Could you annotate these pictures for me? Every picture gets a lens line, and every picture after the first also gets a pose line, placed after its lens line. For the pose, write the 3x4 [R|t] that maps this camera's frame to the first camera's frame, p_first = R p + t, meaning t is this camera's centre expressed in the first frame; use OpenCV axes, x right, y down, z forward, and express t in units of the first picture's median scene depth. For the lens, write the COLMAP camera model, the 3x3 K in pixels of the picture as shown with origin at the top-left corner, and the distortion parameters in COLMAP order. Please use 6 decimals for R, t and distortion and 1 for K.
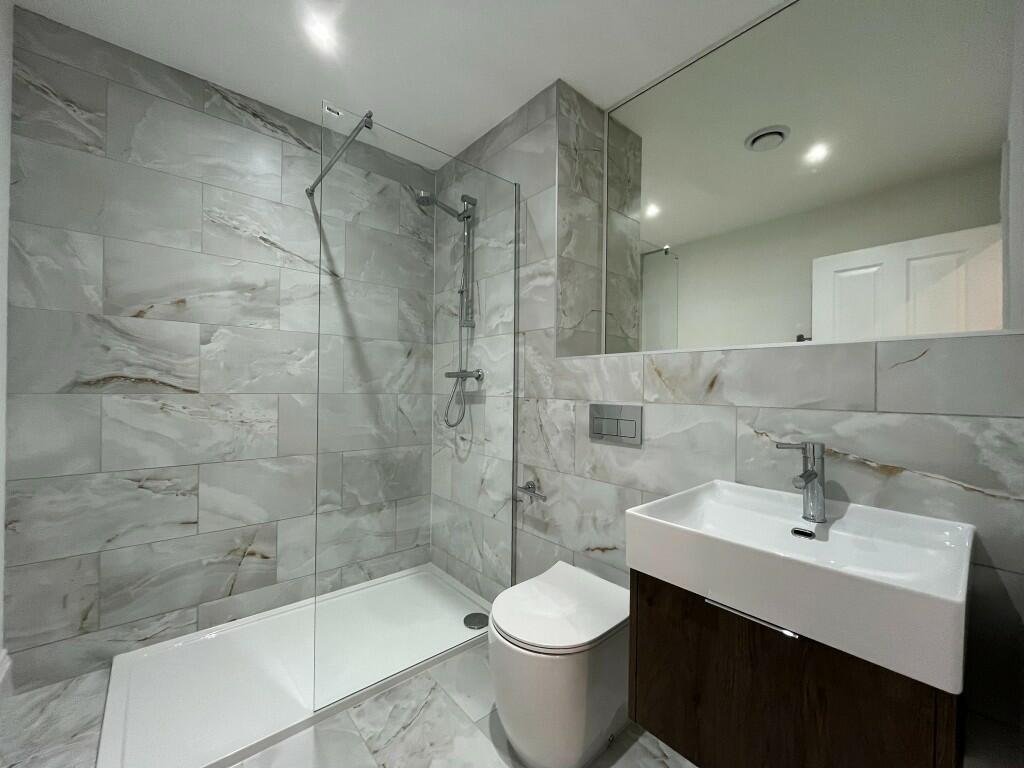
lens RADIAL K [[411.3, 0, 507.1], [0, 411.3, 386.8], [0, 0, 1]] dist [-0.000064, -0.000183]
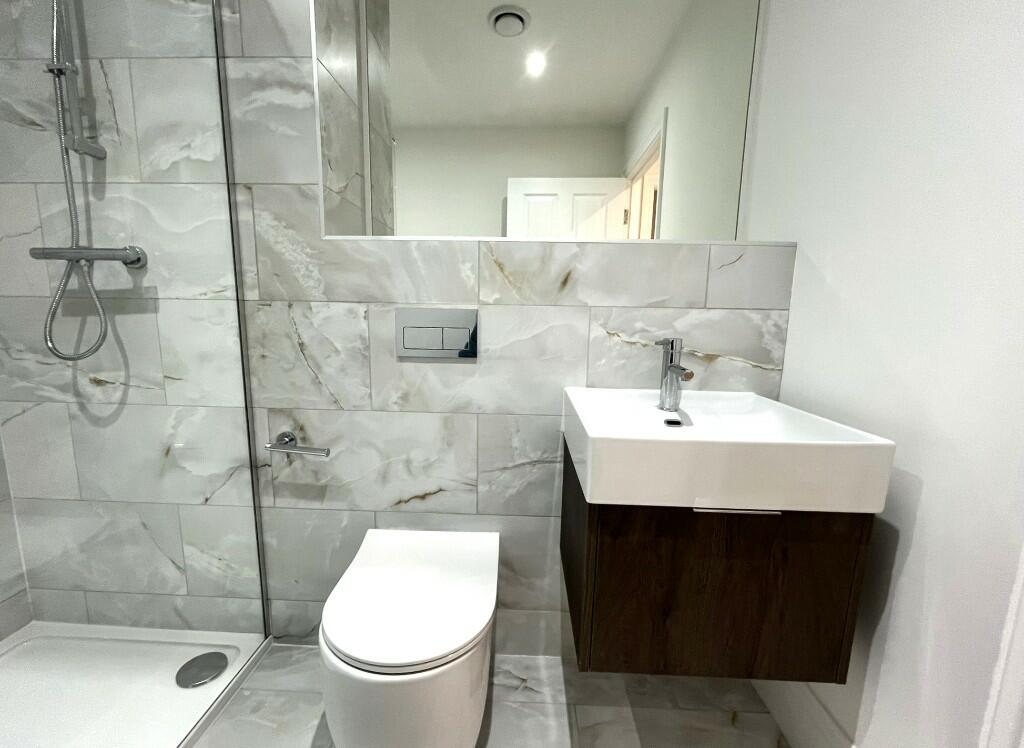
lens RADIAL K [[434.2, 0, 510.9], [0, 434.2, 385.7], [0, 0, 1]] dist [-0.003538, -0.000870]
pose [[0.673065, -0.119221, 0.729910, -0.200558], [-0.011276, 0.985153, 0.171310, 0.038955], [-0.739497, -0.123533, 0.661728, 0.308651]]
